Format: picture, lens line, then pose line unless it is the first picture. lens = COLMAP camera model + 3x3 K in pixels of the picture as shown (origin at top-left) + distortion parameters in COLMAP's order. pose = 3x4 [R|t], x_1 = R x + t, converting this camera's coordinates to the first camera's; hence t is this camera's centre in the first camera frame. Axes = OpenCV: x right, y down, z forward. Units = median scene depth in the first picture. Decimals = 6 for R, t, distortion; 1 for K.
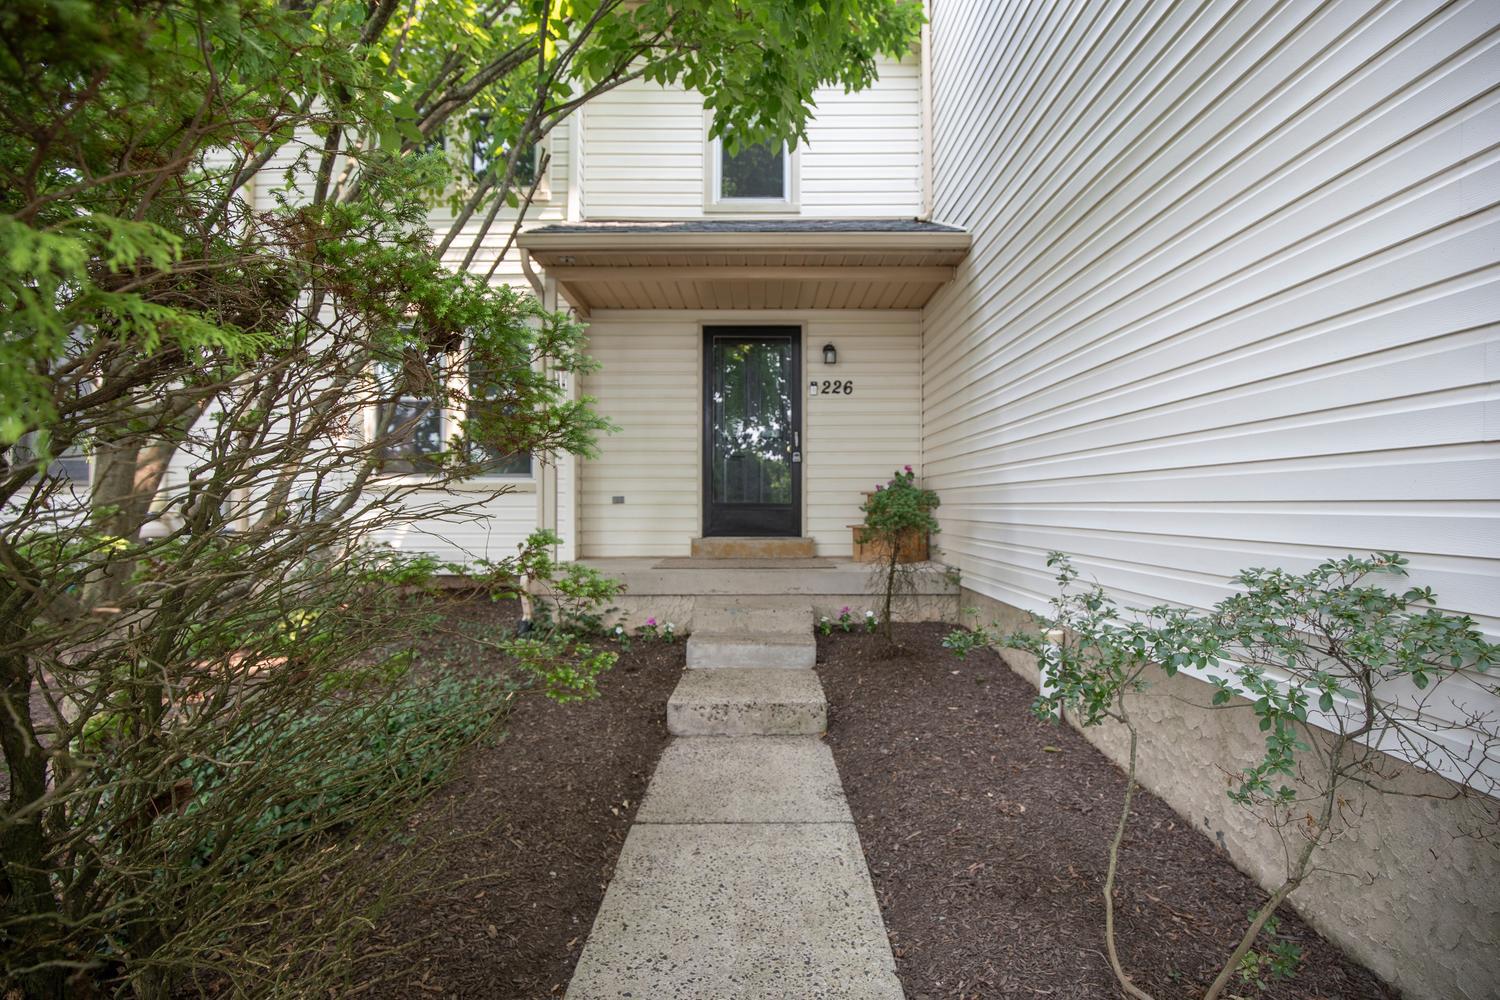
lens RADIAL K [[686.0, 0, 746.3], [0, 686.0, 492.8], [0, 0, 1]] dist [-0.036630, 0.007147]
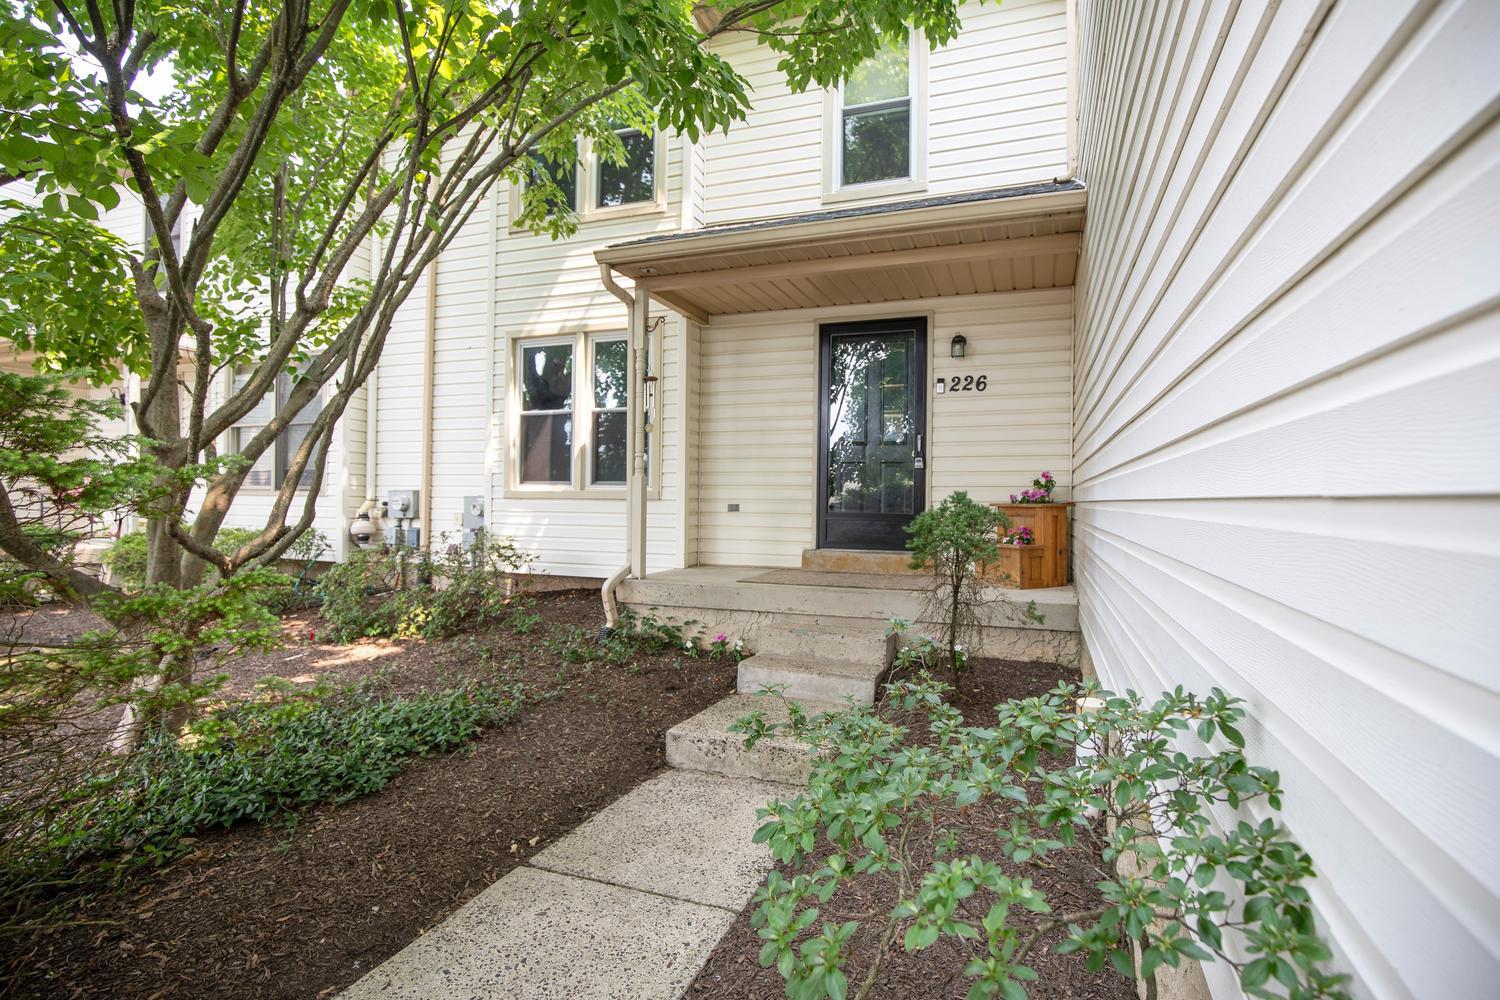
lens RADIAL K [[686.0, 0, 794.5], [0, 686.0, 487.1], [0, 0, 1]] dist [-0.036630, 0.007147]
pose [[0.946483, 0.005897, -0.322700, 0.216750], [-0.006659, 0.999977, -0.001258, -0.018645], [0.322685, 0.003340, 0.946501, 0.099677]]
